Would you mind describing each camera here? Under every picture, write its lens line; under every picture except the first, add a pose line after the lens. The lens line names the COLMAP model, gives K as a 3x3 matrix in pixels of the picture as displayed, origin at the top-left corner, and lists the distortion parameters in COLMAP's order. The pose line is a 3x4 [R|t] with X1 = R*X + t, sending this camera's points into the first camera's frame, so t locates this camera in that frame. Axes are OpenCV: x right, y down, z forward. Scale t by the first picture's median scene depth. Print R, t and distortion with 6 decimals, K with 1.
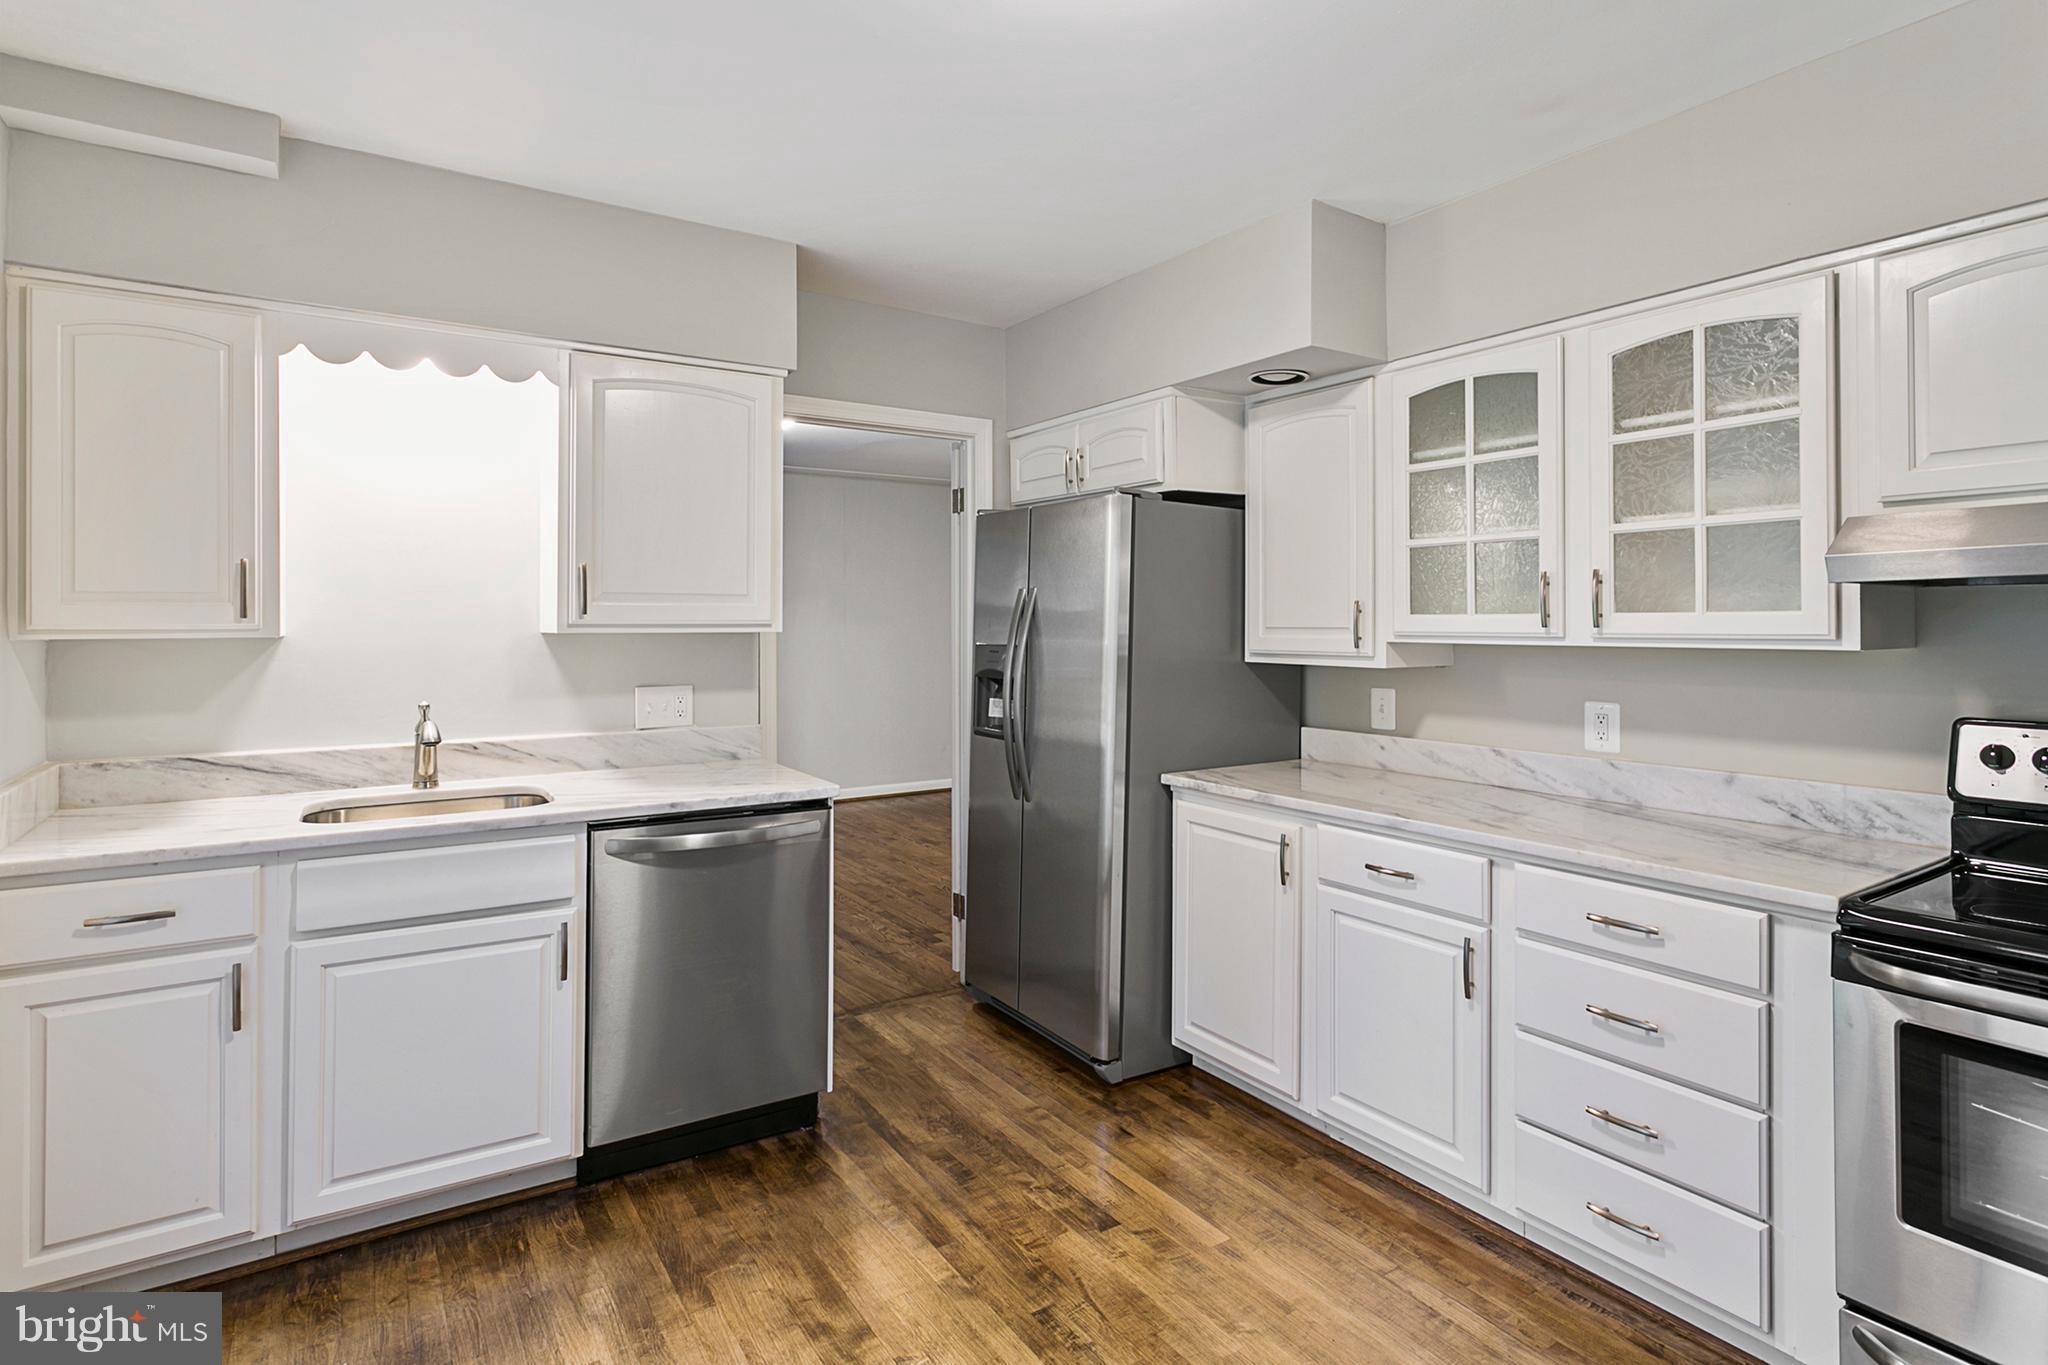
lens RADIAL K [[1061.3, 0, 1019.0], [0, 1061.3, 617.1], [0, 0, 1]] dist [0.012419, 0.006067]
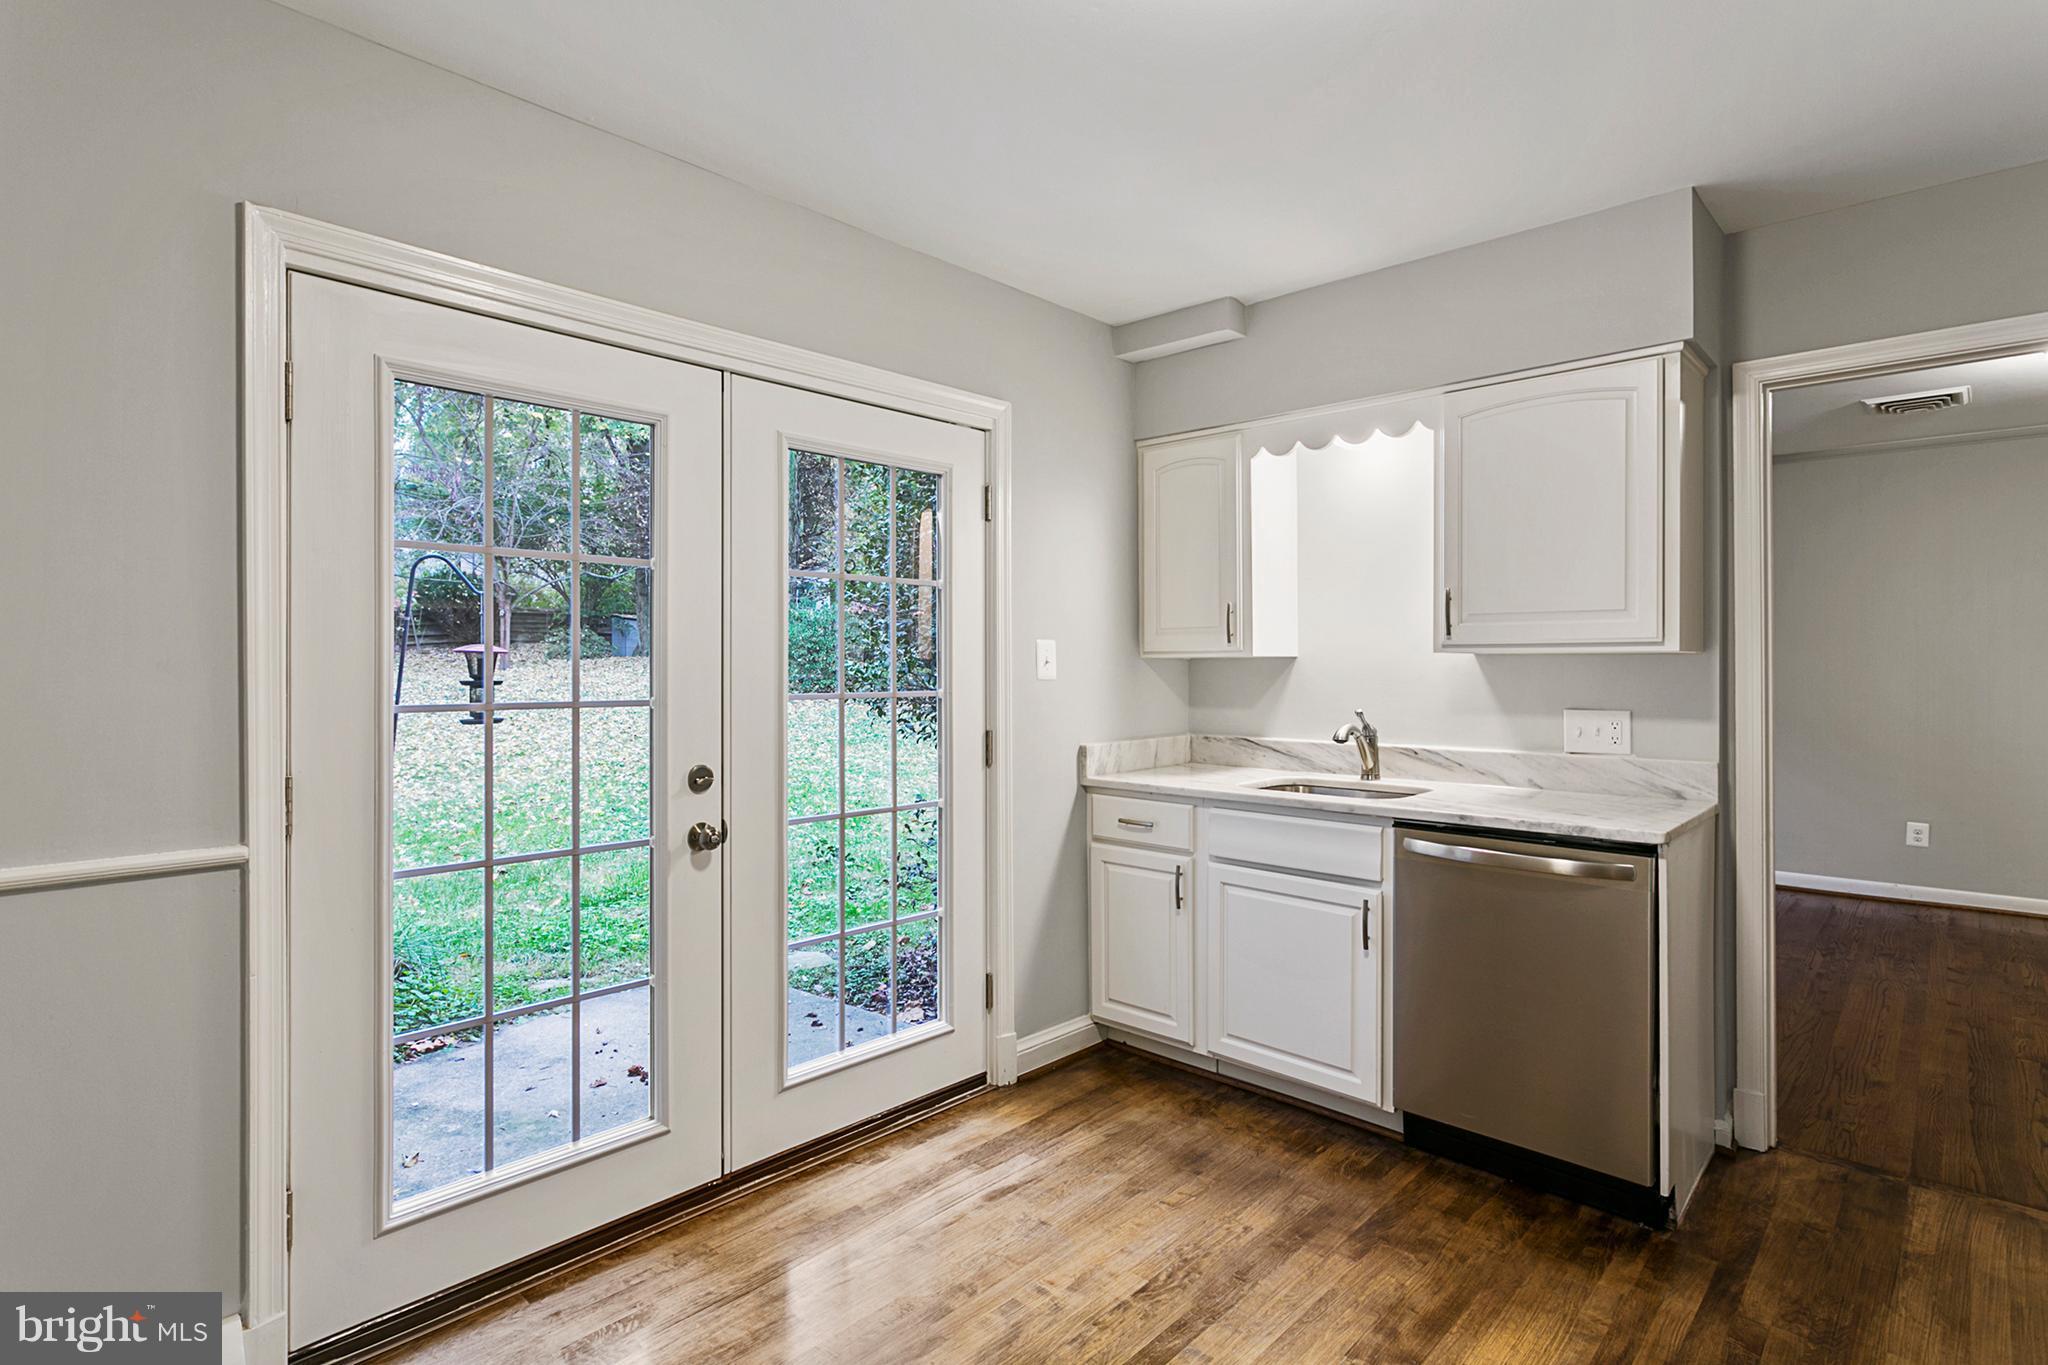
lens RADIAL K [[1061.3, 0, 1029.3], [0, 1061.3, 665.1], [0, 0, 1]] dist [0.012419, 0.006067]
pose [[0.243373, -0.000778, -0.969932, 0.630045], [0.006212, 0.999980, 0.000756, 0.028475], [0.969913, -0.006209, 0.243373, 0.377329]]
